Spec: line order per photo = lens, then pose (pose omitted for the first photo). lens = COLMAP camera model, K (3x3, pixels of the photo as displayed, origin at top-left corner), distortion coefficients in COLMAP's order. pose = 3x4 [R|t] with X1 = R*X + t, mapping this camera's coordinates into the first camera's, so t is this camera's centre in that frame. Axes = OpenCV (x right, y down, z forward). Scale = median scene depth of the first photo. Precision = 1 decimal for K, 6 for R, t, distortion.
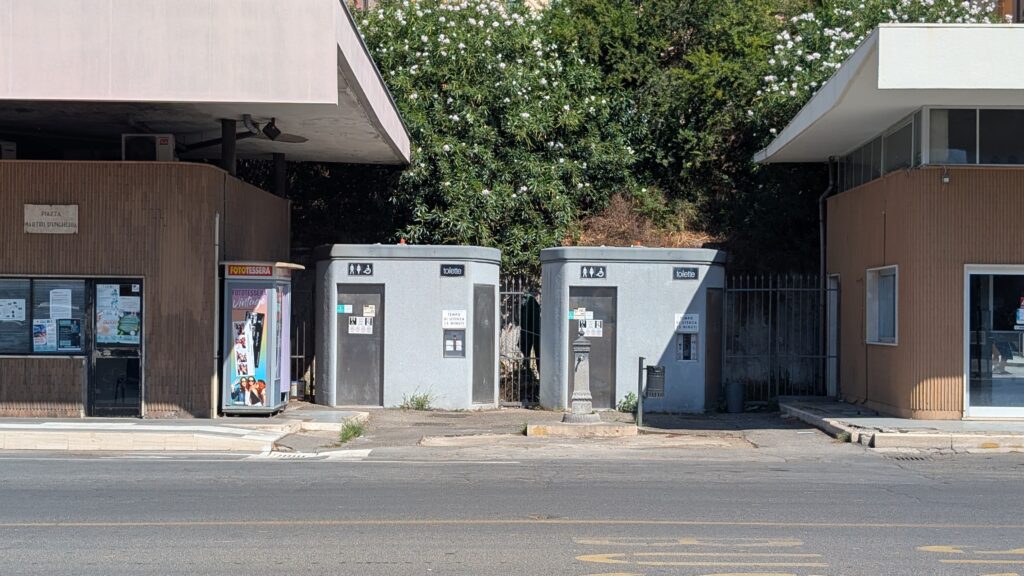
lens RADIAL K [[1466.0, 0, 512.0], [0, 1466.0, 288.0], [0, 0, 1]] dist [0.012823, 0.019056]
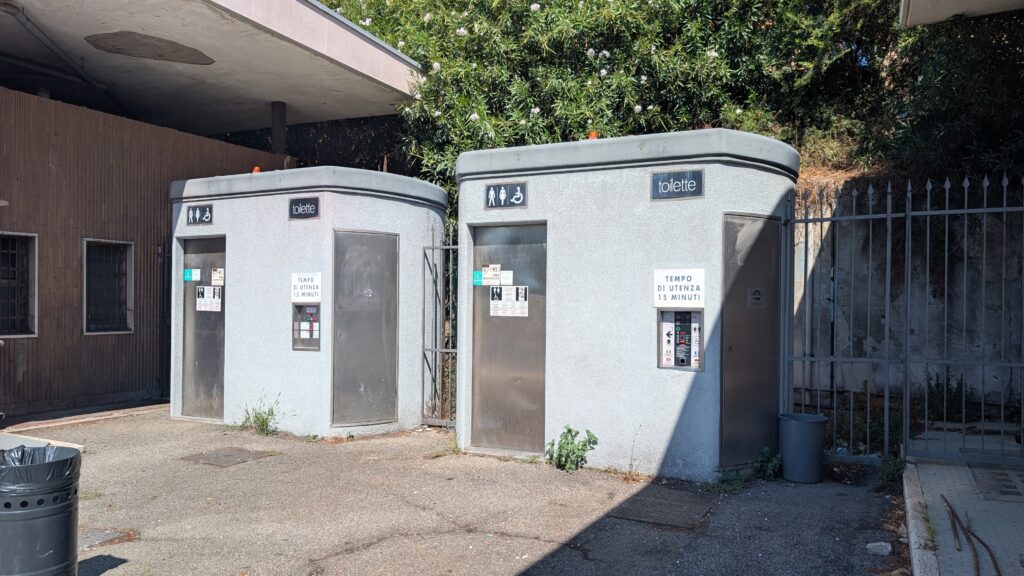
lens RADIAL K [[742.8, 0, 515.8], [0, 742.8, 301.1], [0, 0, 1]] dist [0.001317, 0.004503]
pose [[0.910281, -0.004359, -0.413967, 0.168810], [0.010262, 0.999875, 0.012036, 0.024061], [0.413863, -0.015205, 0.910212, 0.752846]]
